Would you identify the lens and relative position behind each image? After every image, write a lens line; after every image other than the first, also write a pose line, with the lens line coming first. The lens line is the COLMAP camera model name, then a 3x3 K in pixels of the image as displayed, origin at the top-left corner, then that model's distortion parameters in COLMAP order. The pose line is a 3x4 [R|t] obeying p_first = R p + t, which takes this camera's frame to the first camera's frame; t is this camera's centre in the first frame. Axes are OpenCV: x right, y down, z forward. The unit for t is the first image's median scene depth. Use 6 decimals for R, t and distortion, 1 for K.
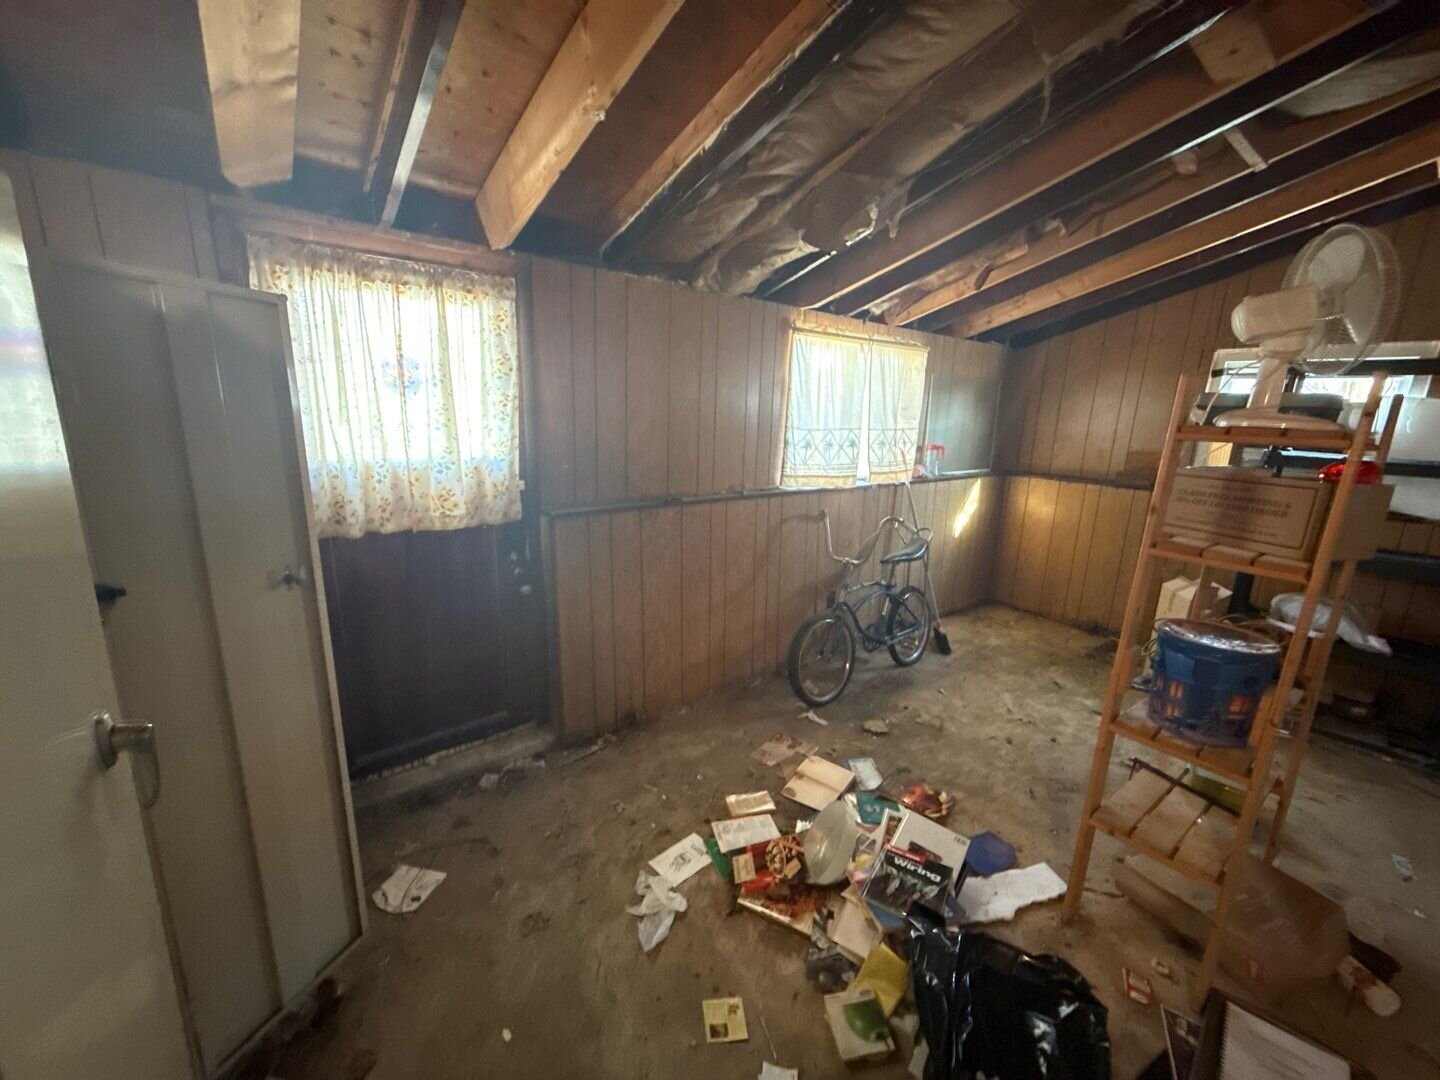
lens RADIAL K [[571.7, 0, 720.0], [0, 571.7, 540.0], [0, 0, 1]] dist [0.000641, -0.000286]
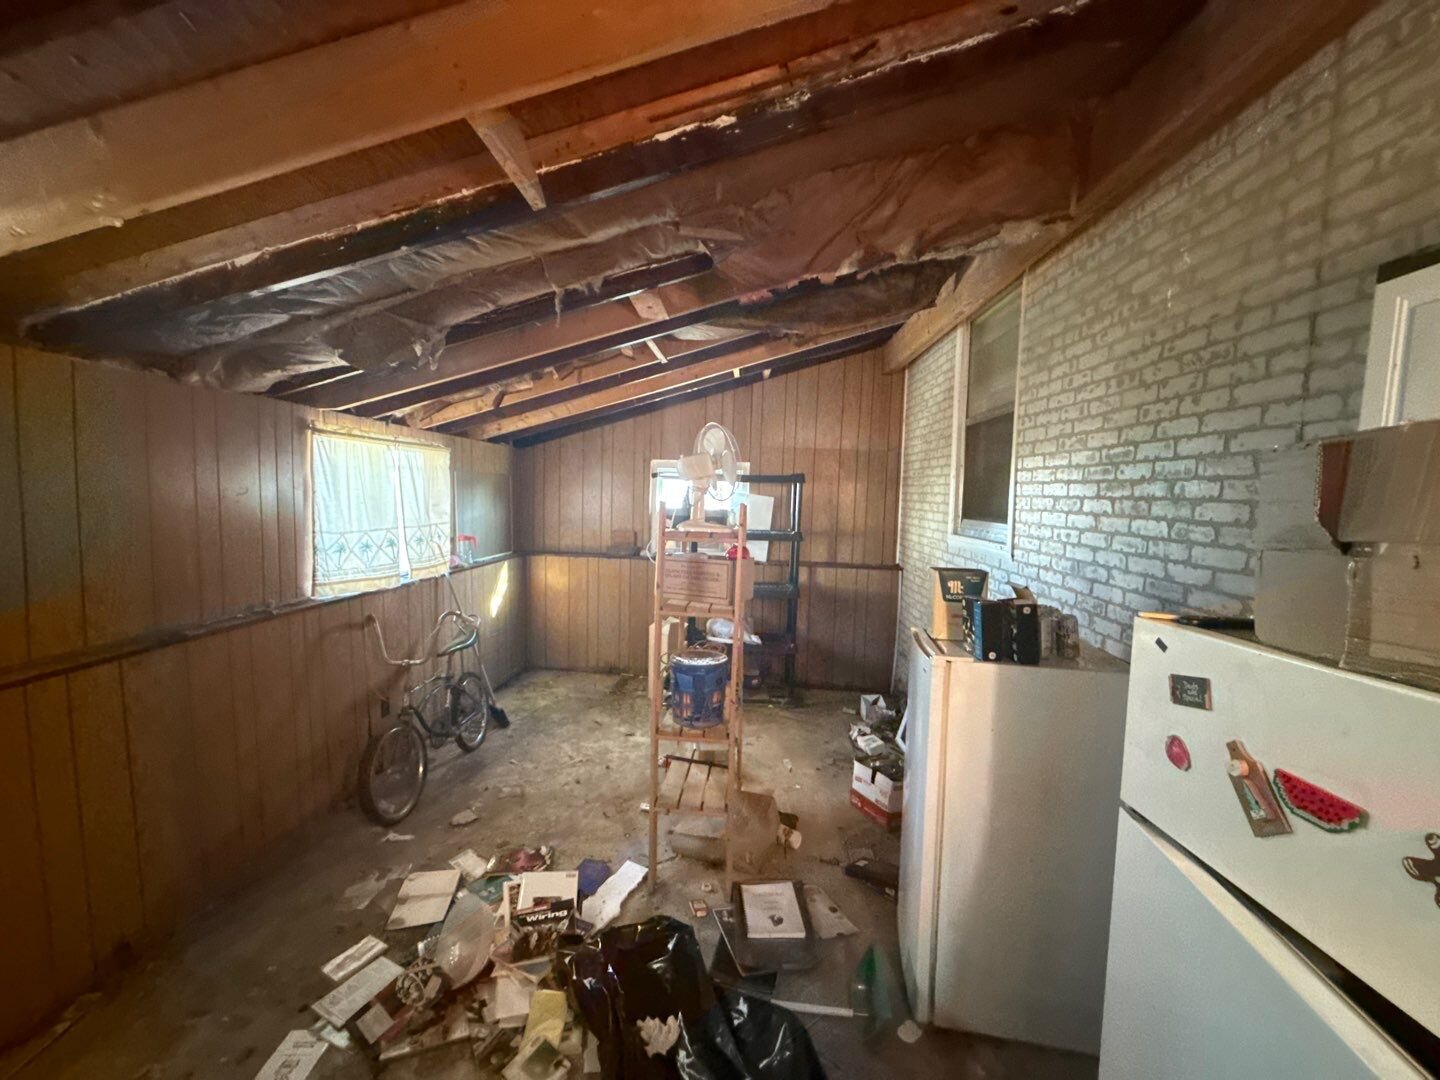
lens RADIAL K [[573.1, 0, 720.0], [0, 573.1, 540.0], [0, 0, 1]] dist [0.004784, 0.000191]
pose [[0.667862, -0.071608, 0.740832, -0.163751], [0.160550, 0.985788, -0.049452, -0.043868], [-0.726763, 0.151968, 0.669867, -0.107674]]
